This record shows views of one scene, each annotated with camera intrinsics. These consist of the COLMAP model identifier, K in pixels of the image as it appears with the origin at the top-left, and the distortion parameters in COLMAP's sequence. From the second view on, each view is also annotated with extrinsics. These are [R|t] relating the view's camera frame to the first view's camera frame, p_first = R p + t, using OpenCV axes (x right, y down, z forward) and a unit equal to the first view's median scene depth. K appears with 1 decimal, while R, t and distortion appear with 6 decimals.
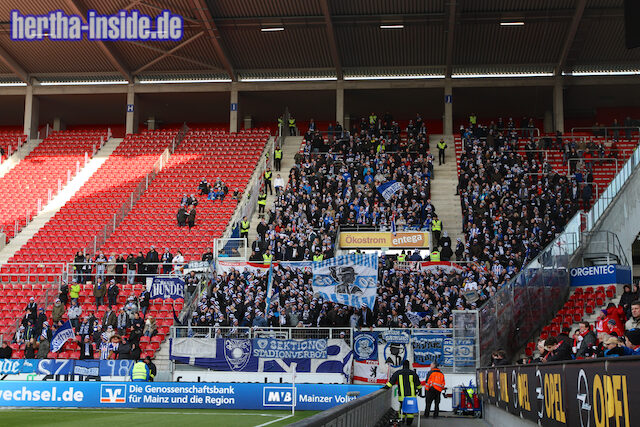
lens RADIAL K [[990.0, 0, 318.3], [0, 990.0, 197.8], [0, 0, 1]] dist [0.001762, 0.136767]
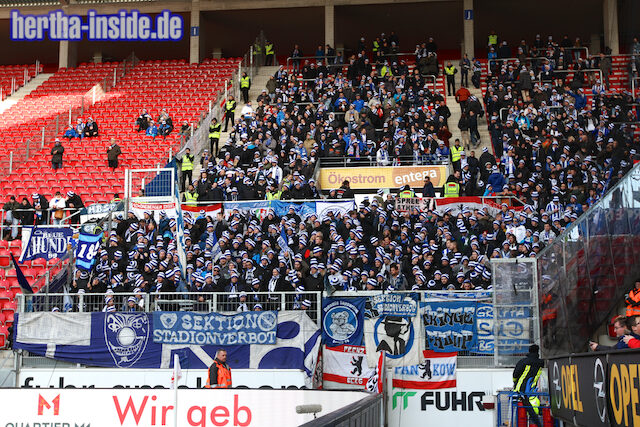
lens RADIAL K [[996.7, 0, 320.7], [0, 996.7, 221.1], [0, 0, 1]] dist [0.018689, 0.136841]
pose [[0.999889, -0.011840, -0.009030, 0.040291], [0.012117, 0.999436, 0.031328, 0.071045], [0.008654, -0.031434, 0.999468, 0.410491]]
